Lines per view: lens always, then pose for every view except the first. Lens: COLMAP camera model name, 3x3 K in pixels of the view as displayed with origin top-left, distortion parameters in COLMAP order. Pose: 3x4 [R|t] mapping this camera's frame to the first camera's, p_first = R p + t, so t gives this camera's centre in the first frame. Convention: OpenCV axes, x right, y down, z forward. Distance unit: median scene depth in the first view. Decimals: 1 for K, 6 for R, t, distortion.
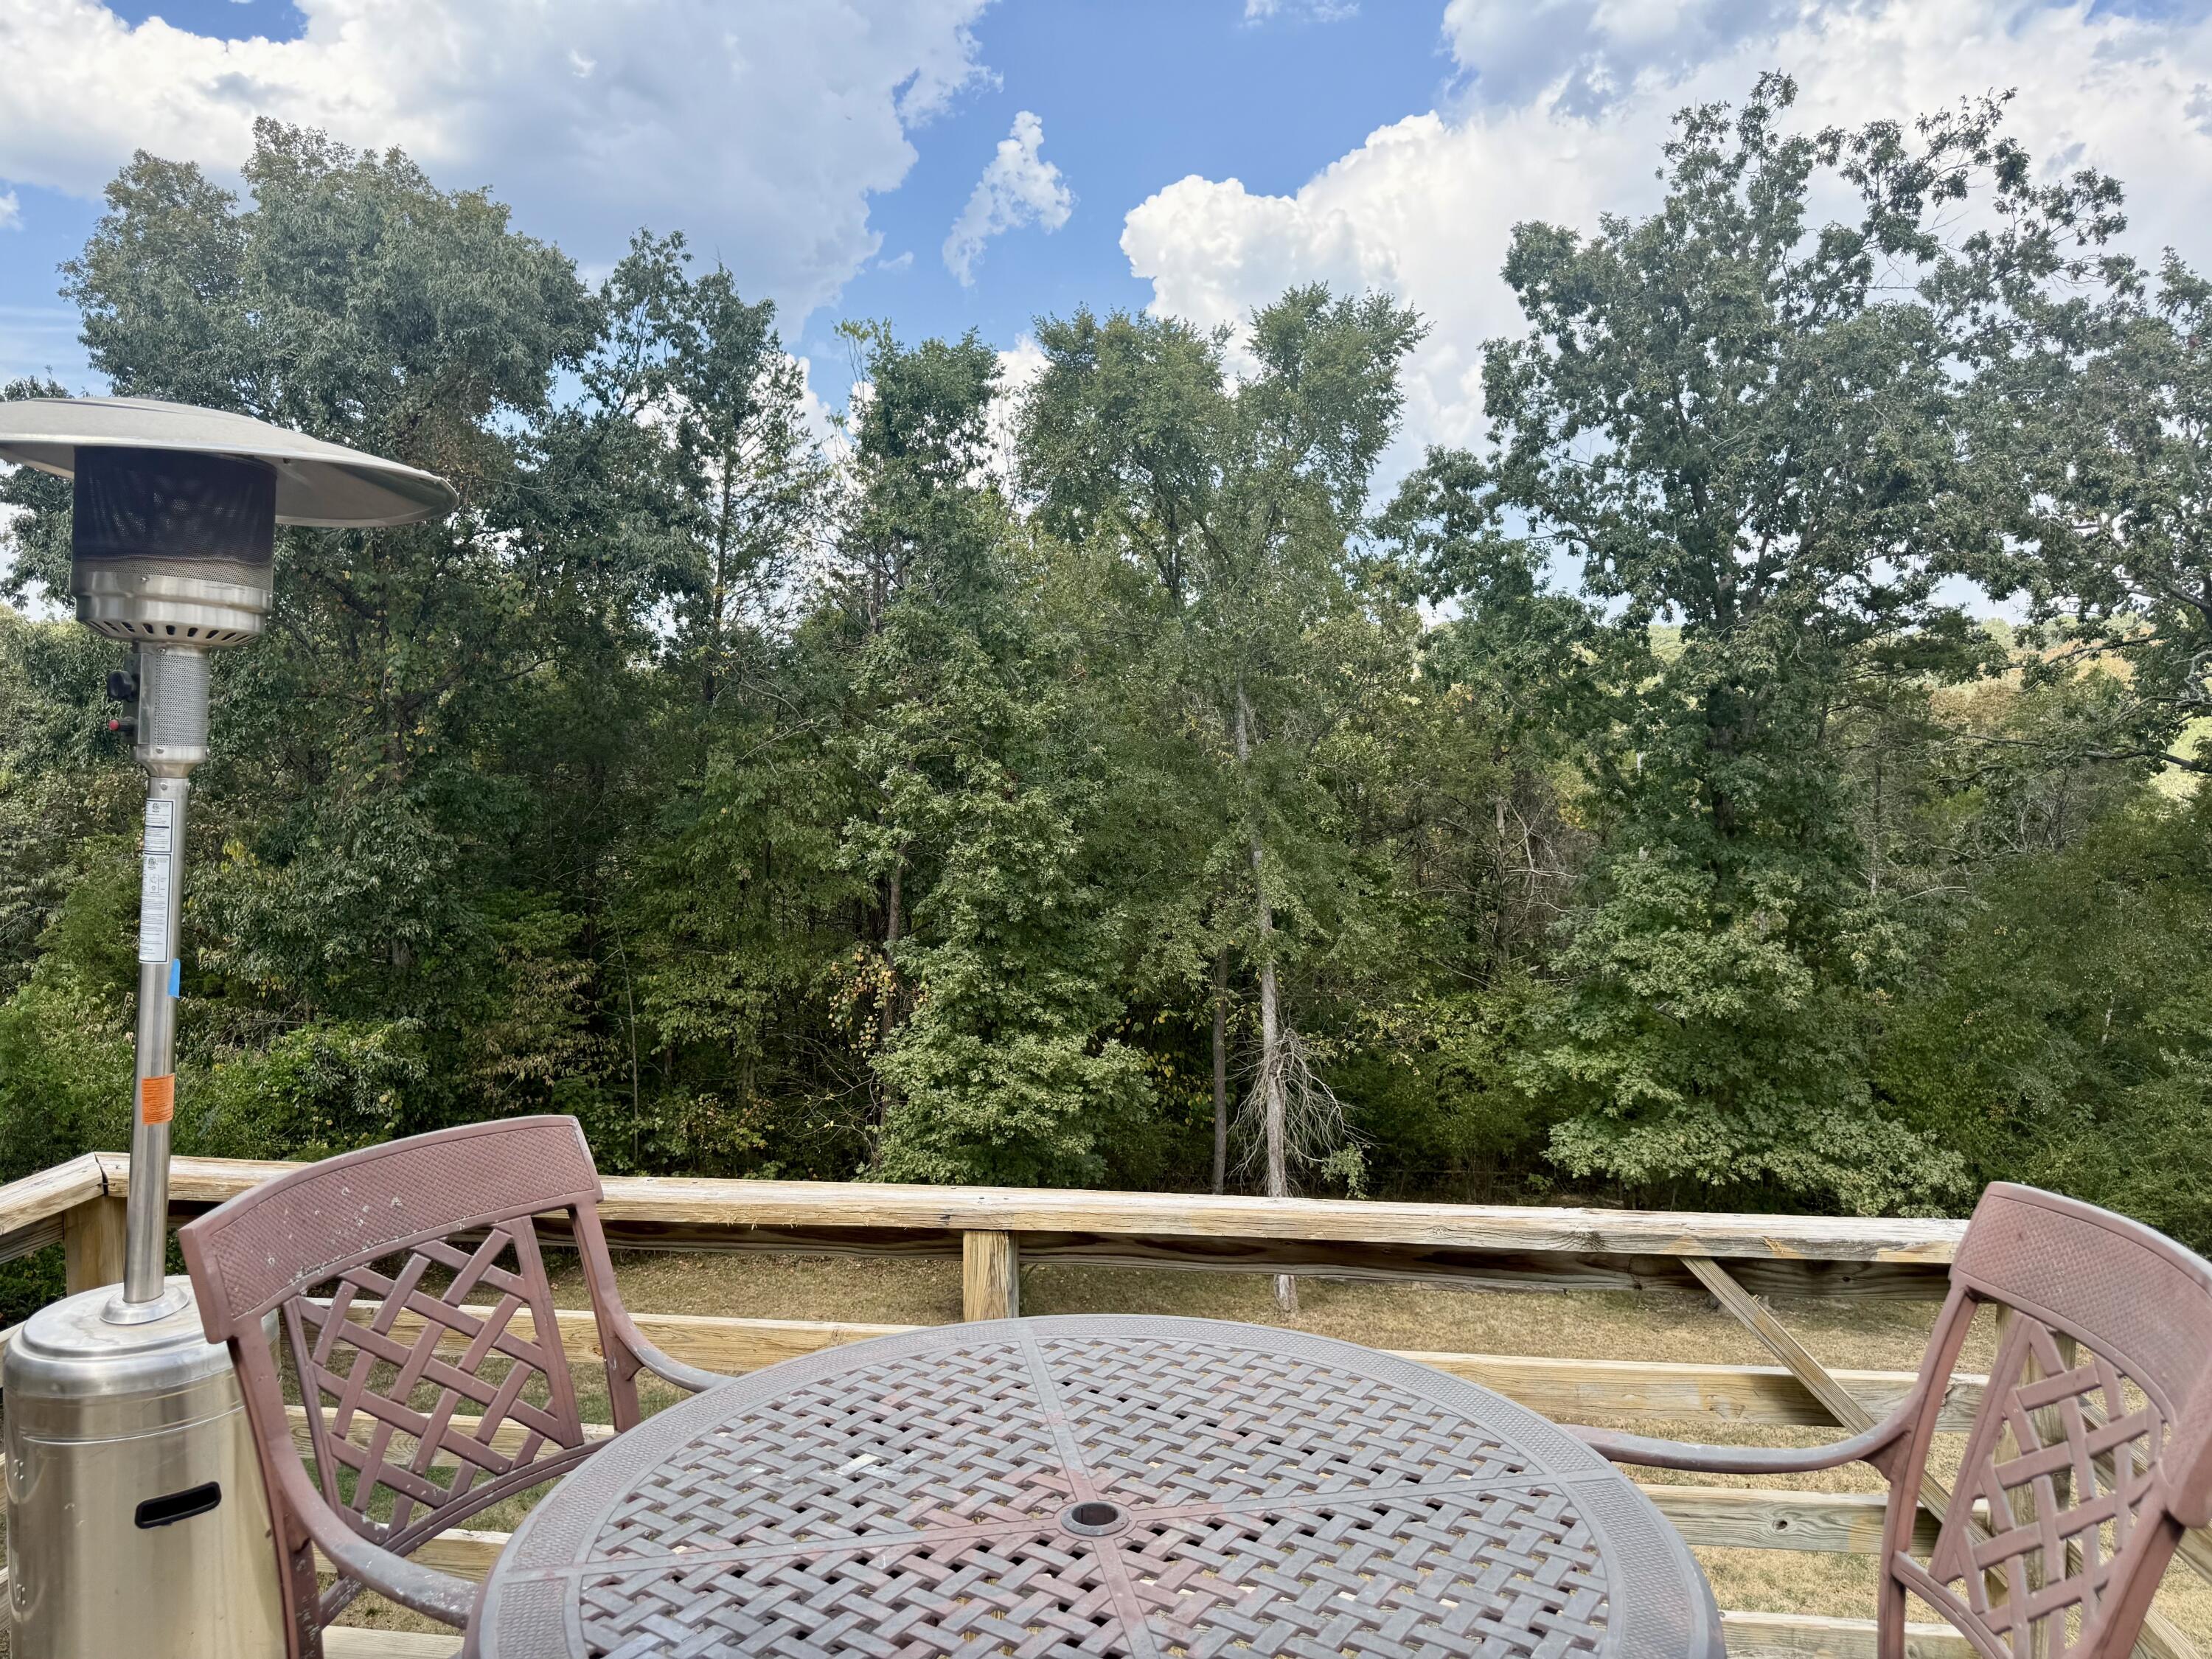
lens RADIAL K [[1553.4, 0, 1101.5], [0, 1553.4, 834.1], [0, 0, 1]] dist [0.050309, -0.063014]
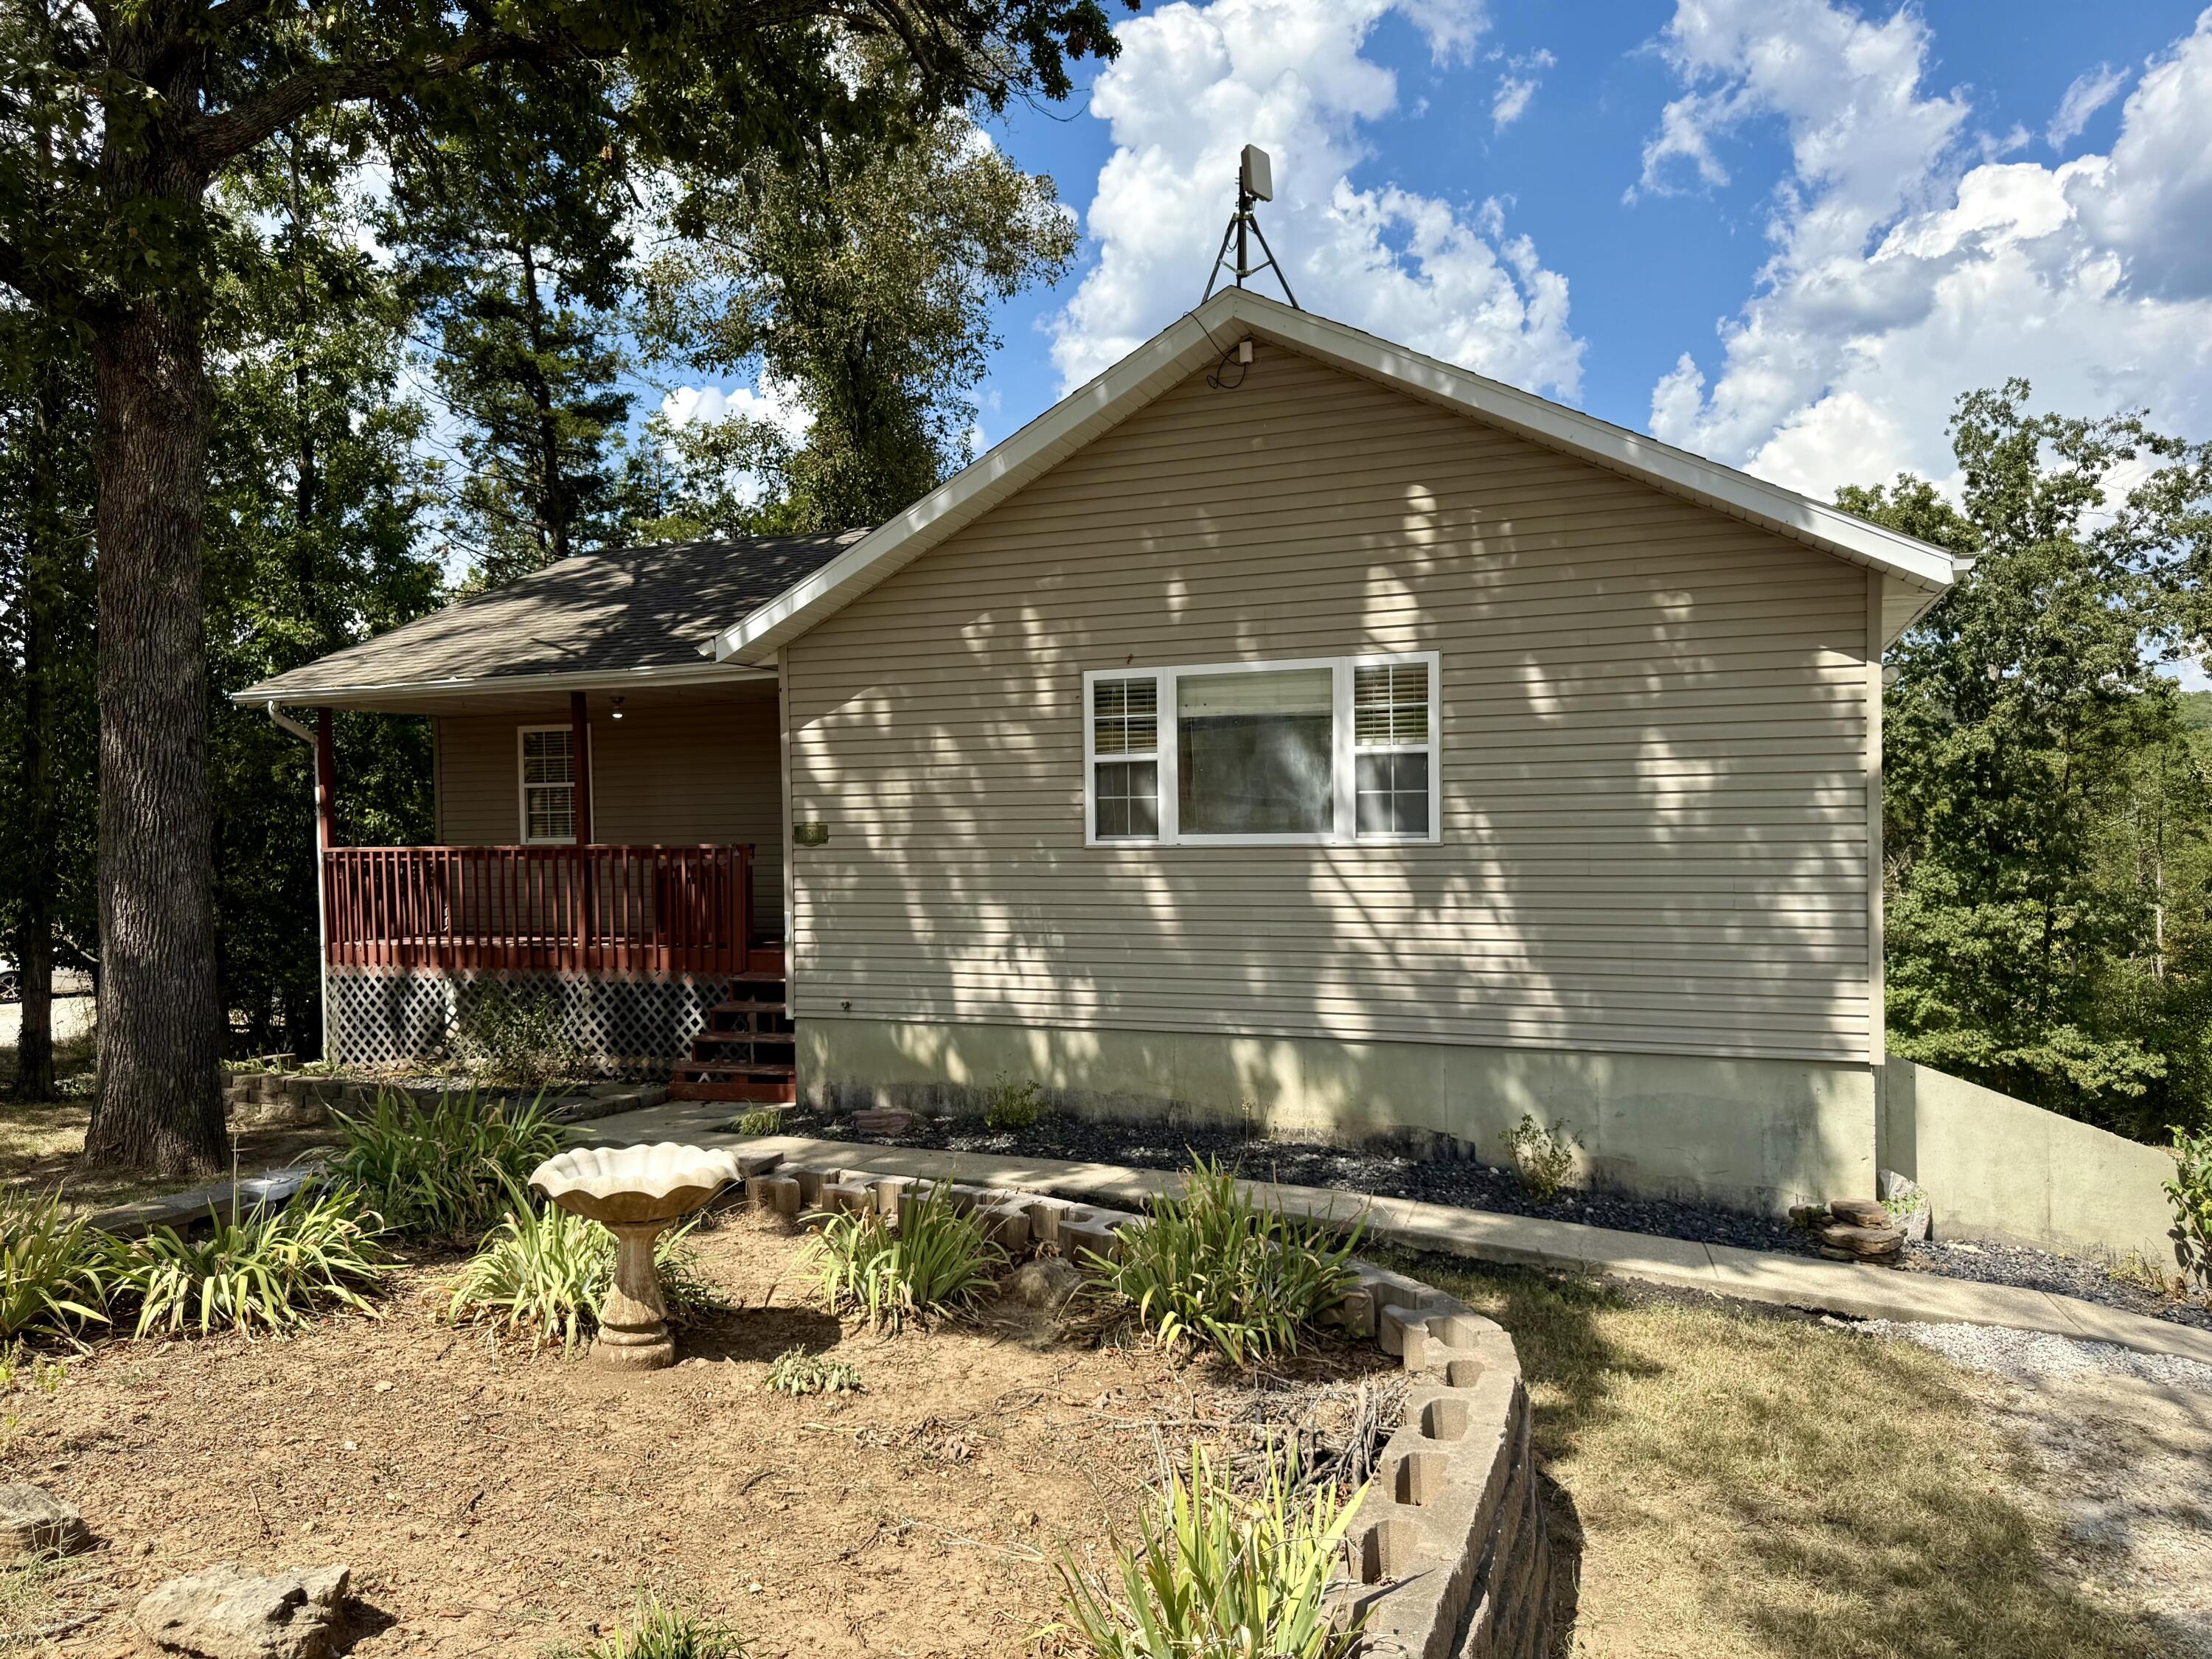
lens RADIAL K [[1553.4, 0, 1046.7], [0, 1553.4, 853.1], [0, 0, 1]] dist [0.050309, -0.063014]
pose [[0.960559, 0.002809, -0.278060, -0.080730], [-0.011869, 0.999452, -0.030904, 0.065875], [0.277821, 0.032986, 0.960066, -0.801180]]
